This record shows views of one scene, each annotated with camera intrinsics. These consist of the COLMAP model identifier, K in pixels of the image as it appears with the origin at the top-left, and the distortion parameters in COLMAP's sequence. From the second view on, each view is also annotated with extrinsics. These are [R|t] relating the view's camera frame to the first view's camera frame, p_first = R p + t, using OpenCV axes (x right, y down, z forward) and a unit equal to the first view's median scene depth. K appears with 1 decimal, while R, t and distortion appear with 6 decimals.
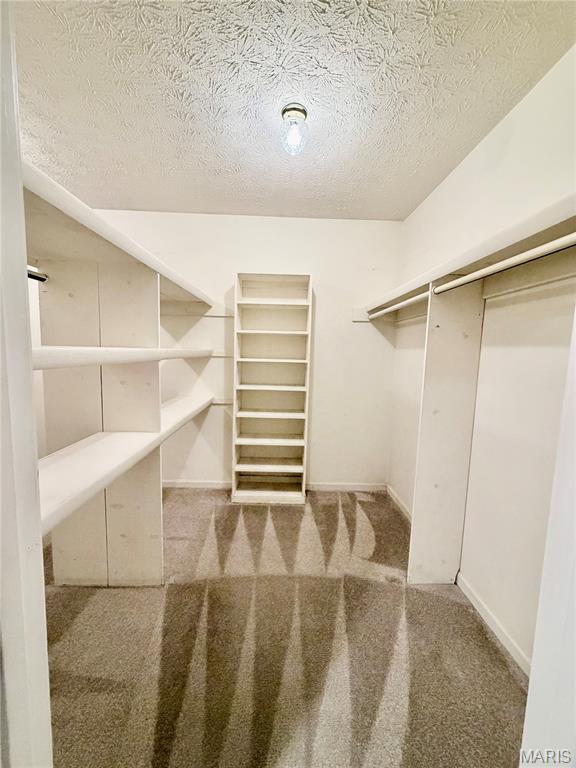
lens RADIAL K [[306.5, 0, 289.0], [0, 306.5, 383.4], [0, 0, 1]] dist [-0.001407, 0.000092]
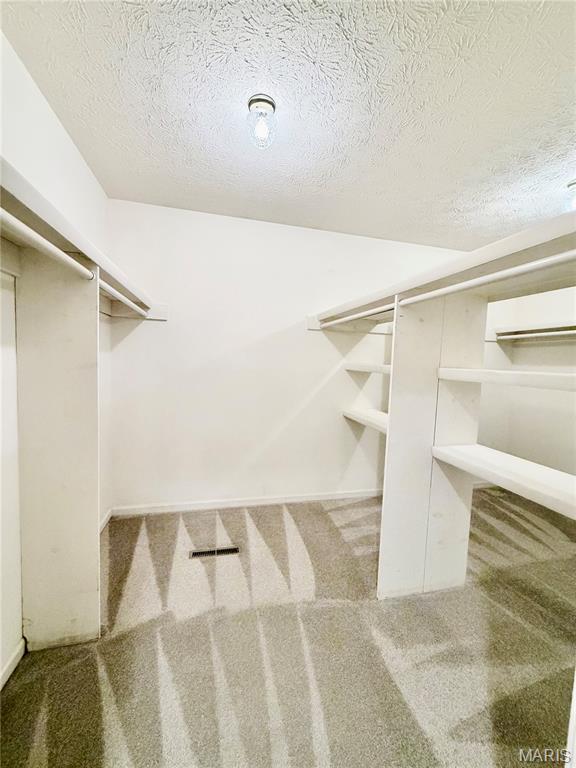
lens RADIAL K [[306.5, 0, 289.3], [0, 306.5, 383.1], [0, 0, 1]] dist [-0.001407, 0.000092]
pose [[0.977048, -0.006331, 0.212925, -0.758766], [0.010313, 0.999792, -0.017599, -0.029631], [-0.212769, 0.019391, 0.976910, 0.028839]]
